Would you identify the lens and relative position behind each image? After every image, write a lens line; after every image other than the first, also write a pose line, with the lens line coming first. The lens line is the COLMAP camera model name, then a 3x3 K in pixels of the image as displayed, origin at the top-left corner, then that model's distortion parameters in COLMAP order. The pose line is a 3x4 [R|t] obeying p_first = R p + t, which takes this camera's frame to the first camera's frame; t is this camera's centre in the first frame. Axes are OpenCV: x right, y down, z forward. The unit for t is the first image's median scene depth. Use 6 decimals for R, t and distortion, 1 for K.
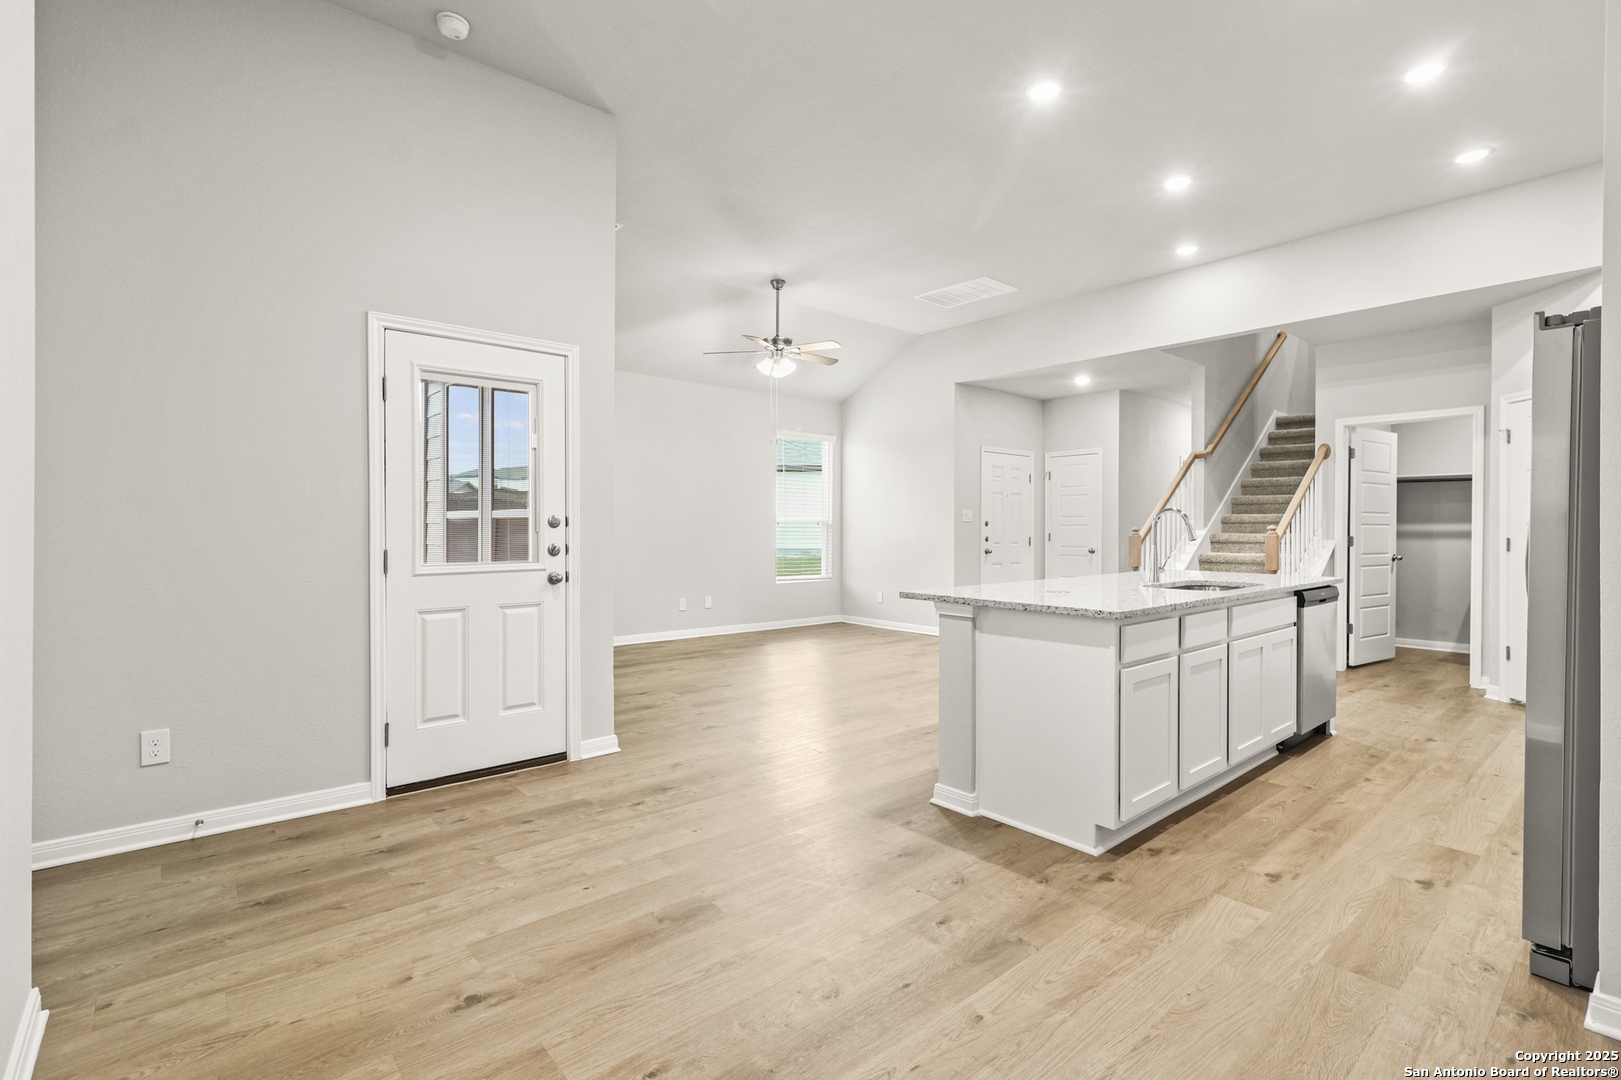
lens RADIAL K [[749.2, 0, 810.1], [0, 749.2, 536.5], [0, 0, 1]] dist [-0.000088, 0.000212]
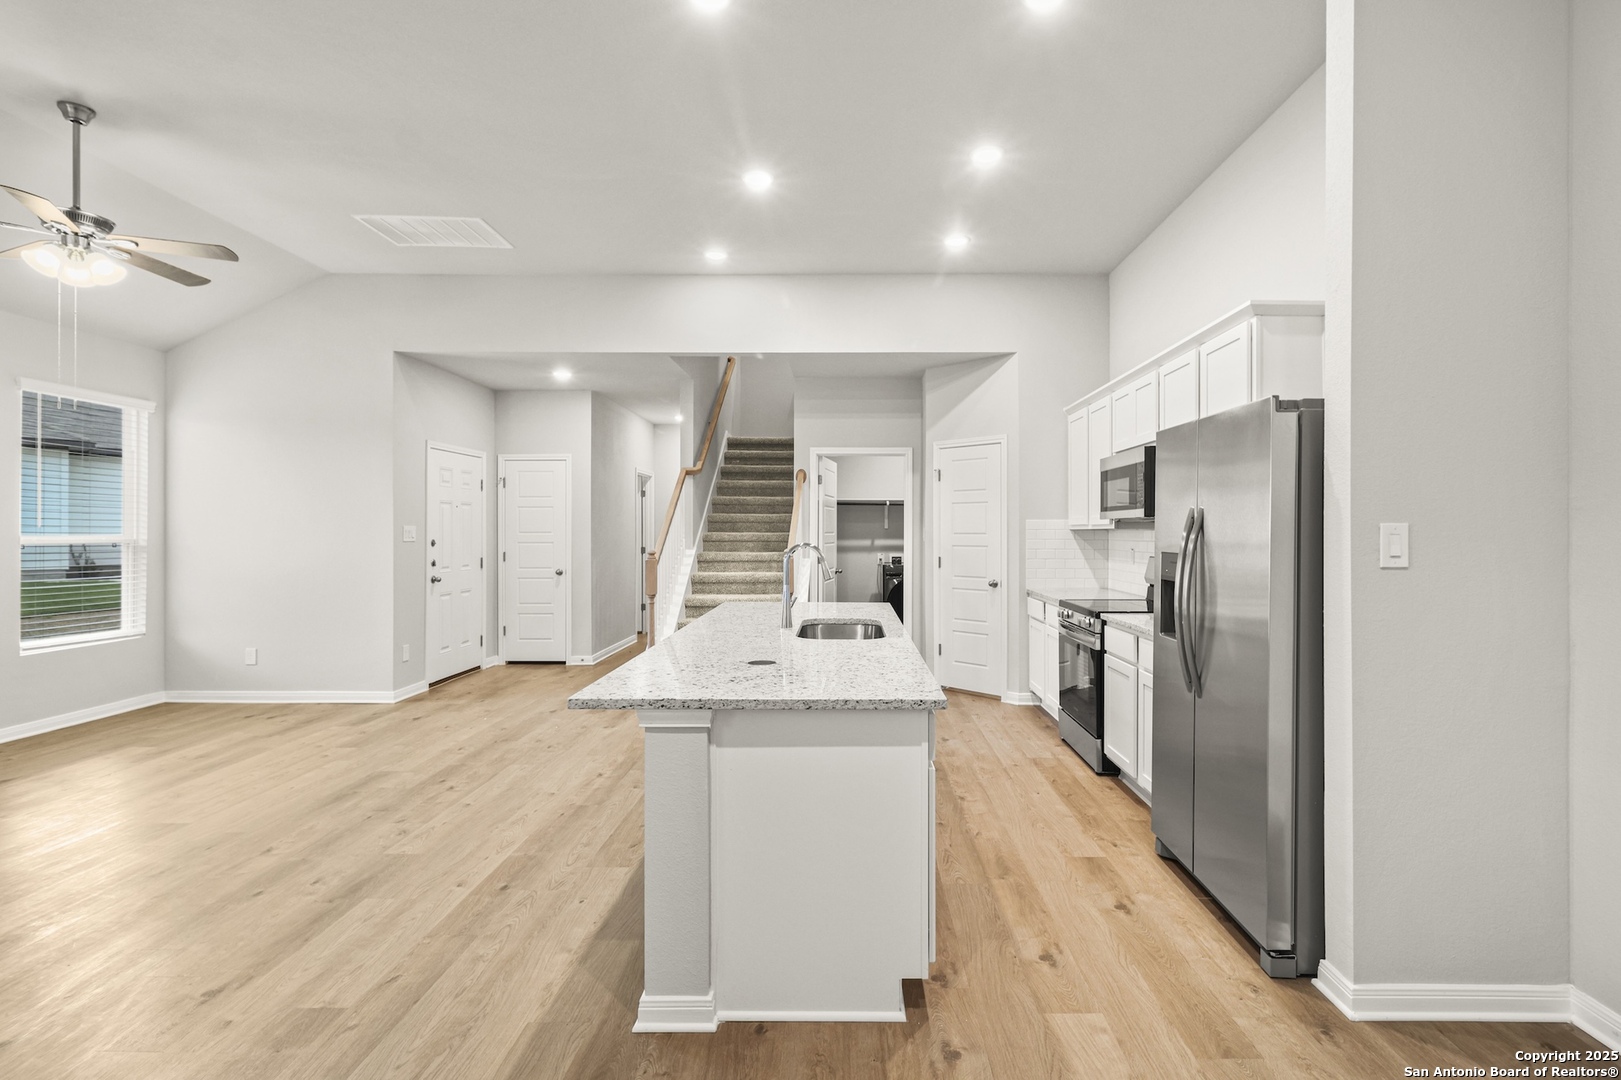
lens RADIAL K [[767.7, 0, 850.7], [0, 767.7, 532.5], [0, 0, 1]] dist [0.000019, 0.000440]
pose [[0.652009, -0.003504, 0.758203, -0.100942], [0.008769, 0.999957, -0.002920, -0.028107], [-0.758160, 0.008552, 0.652012, 0.219940]]
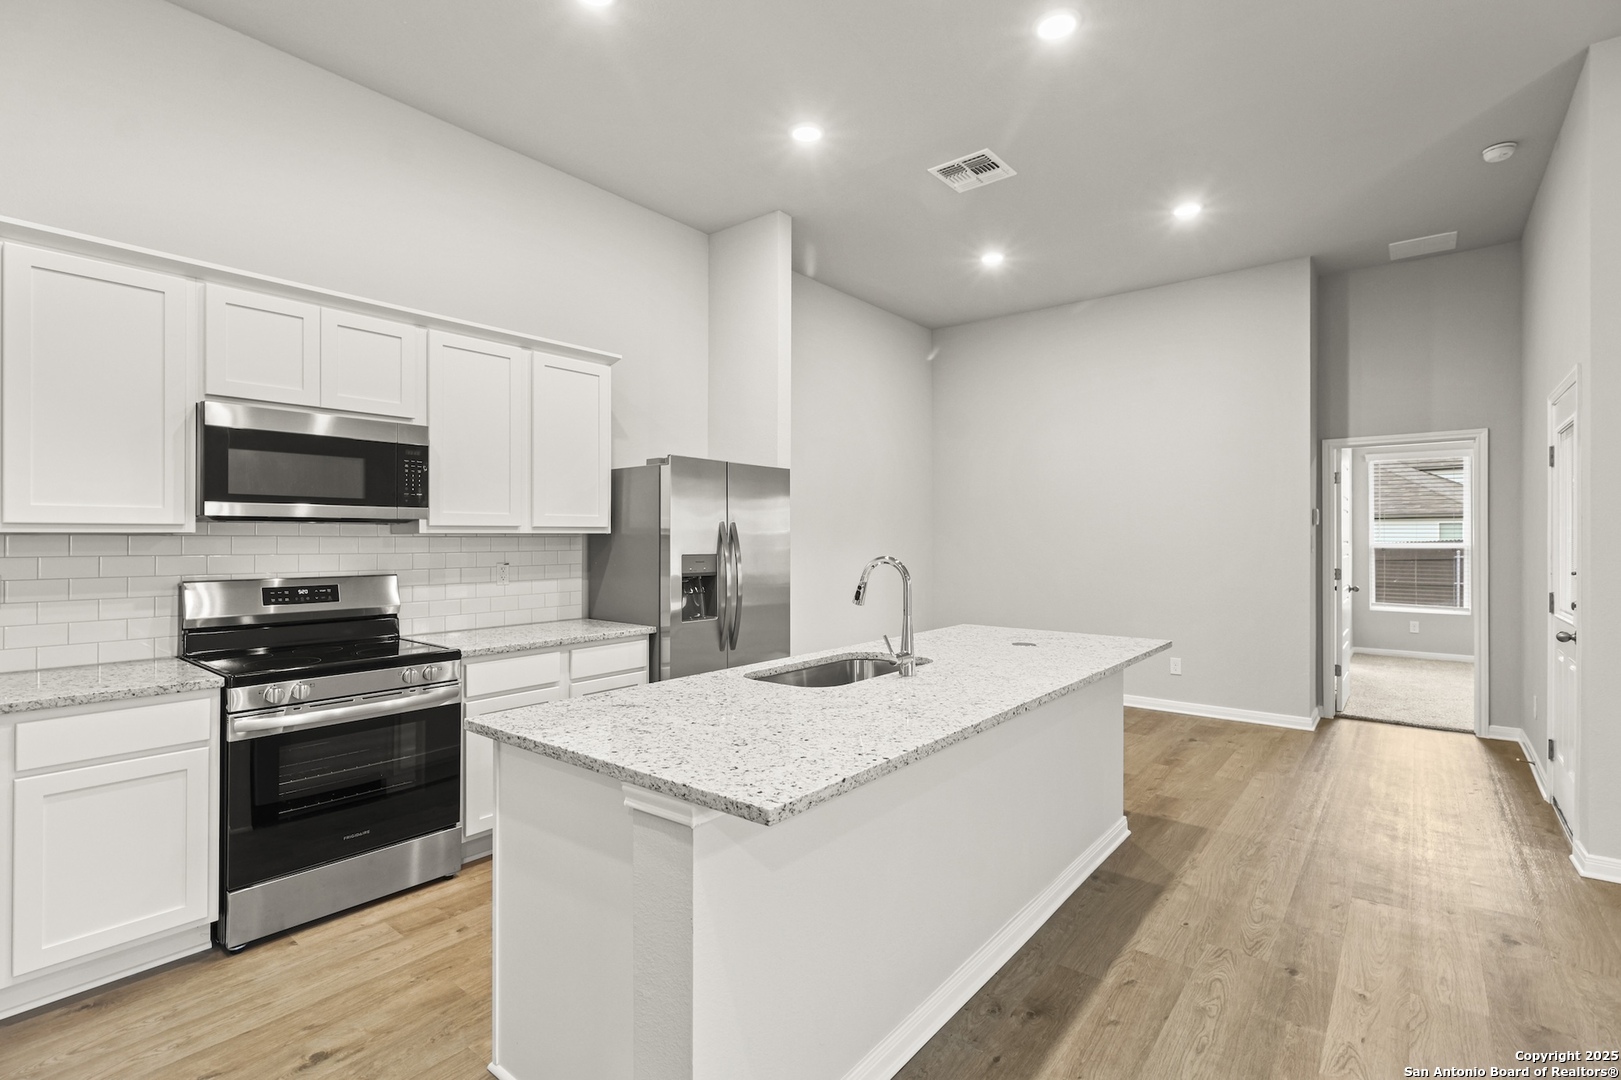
lens RADIAL K [[753.3, 0, 811.9], [0, 753.3, 532.8], [0, 0, 1]] dist [0.000144, 0.000164]
pose [[-0.983417, -0.006117, -0.181257, 0.396002], [-0.006970, 0.999967, 0.004068, -0.035938], [0.181226, 0.005264, -0.983427, 0.972852]]
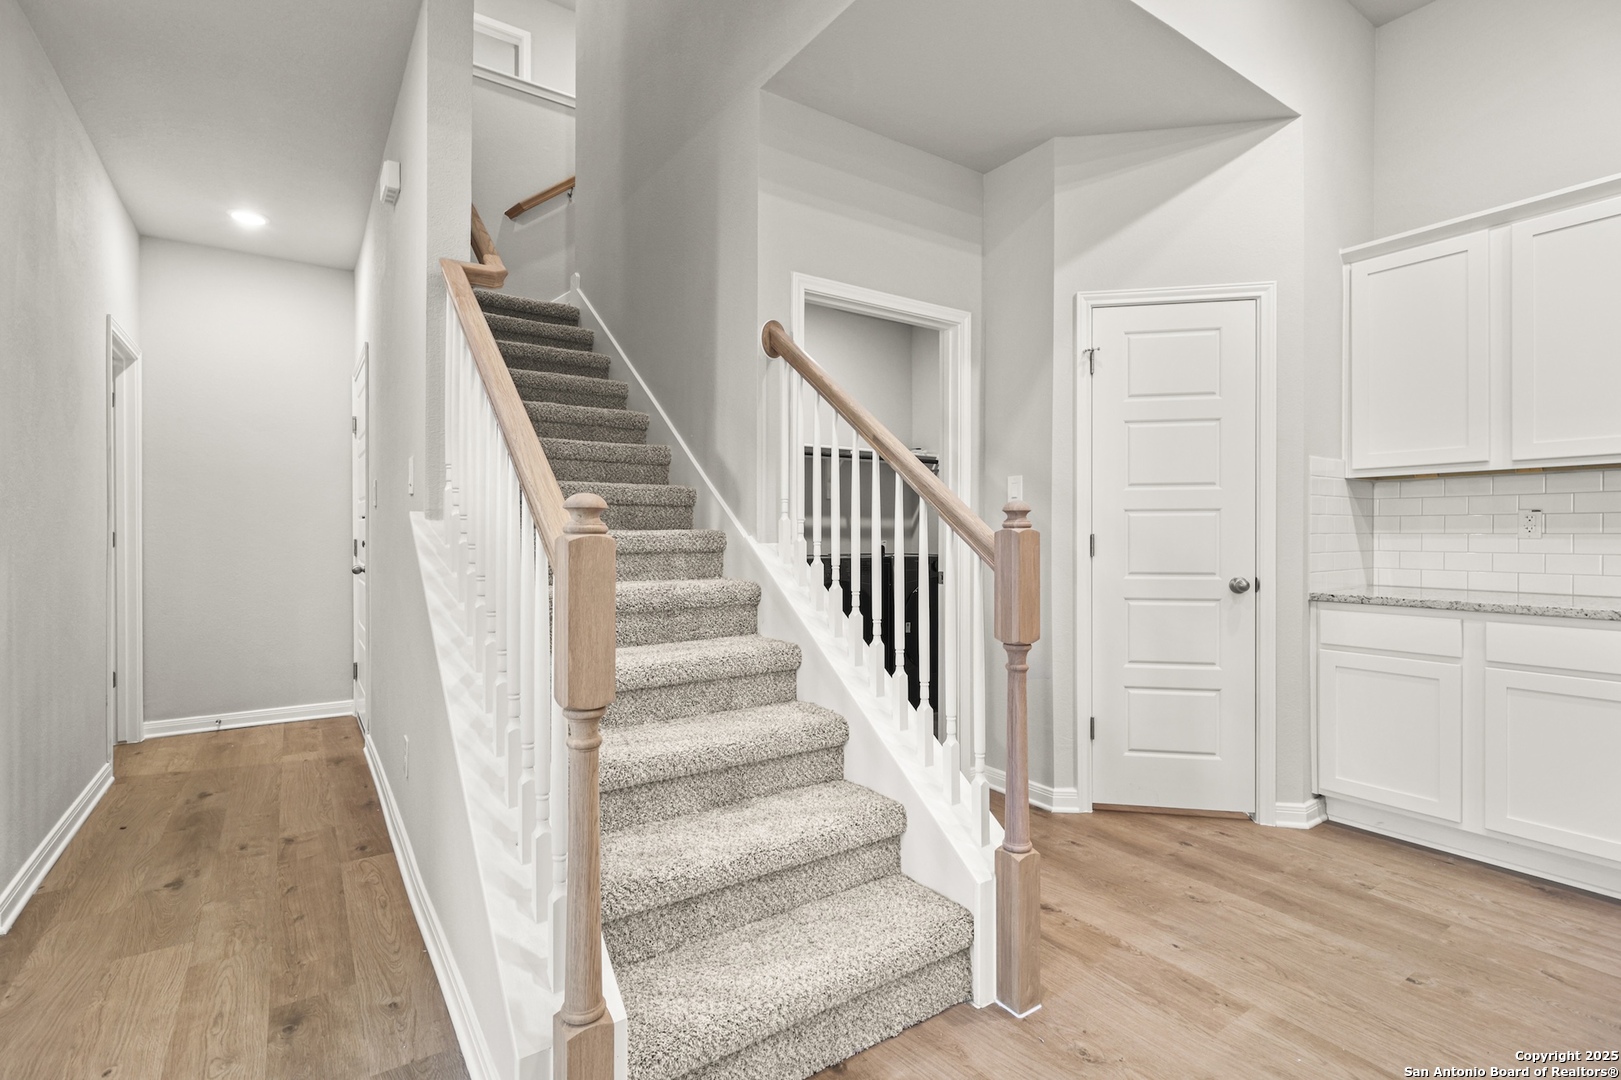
lens RADIAL K [[749.2, 0, 810.1], [0, 749.2, 536.5], [0, 0, 1]] dist [-0.000088, 0.000212]
pose [[0.105653, -0.005868, 0.994386, 0.248129], [0.011854, 0.999919, 0.004641, -0.001156], [-0.994332, 0.011297, 0.105714, 0.903072]]
